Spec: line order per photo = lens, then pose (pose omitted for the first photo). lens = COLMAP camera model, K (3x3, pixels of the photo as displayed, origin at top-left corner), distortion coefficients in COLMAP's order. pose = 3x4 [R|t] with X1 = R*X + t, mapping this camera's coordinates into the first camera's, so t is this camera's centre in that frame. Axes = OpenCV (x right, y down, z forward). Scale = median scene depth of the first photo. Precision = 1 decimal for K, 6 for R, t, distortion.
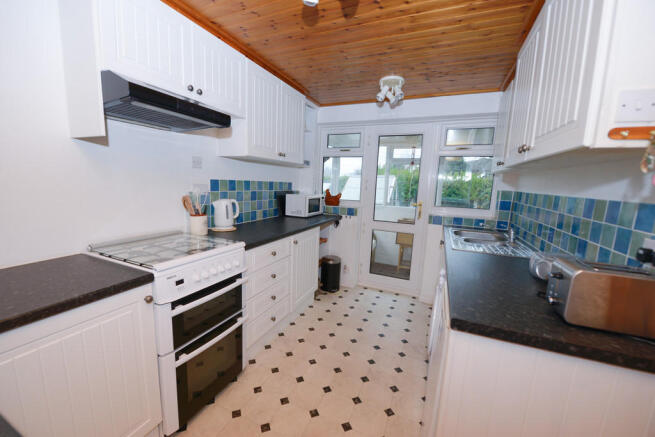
lens RADIAL K [[266.4, 0, 317.9], [0, 266.4, 220.5], [0, 0, 1]] dist [-0.015886, 0.000161]
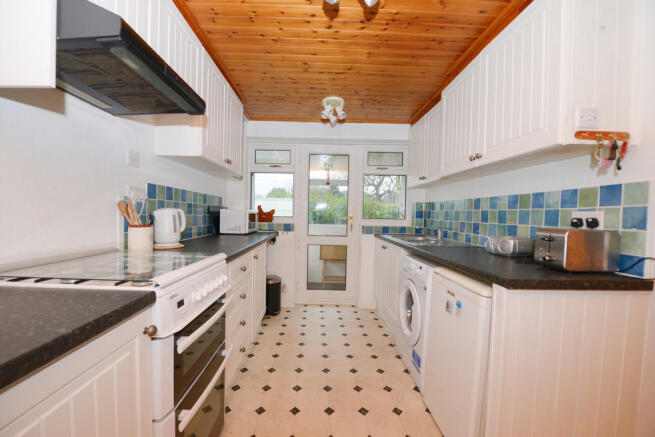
lens RADIAL K [[266.4, 0, 324.2], [0, 266.4, 219.2], [0, 0, 1]] dist [-0.015886, 0.000161]
pose [[0.904174, -0.026295, 0.426353, -0.234604], [0.072280, 0.993129, -0.092035, 0.050580], [-0.421004, 0.114032, 0.899862, 0.087588]]
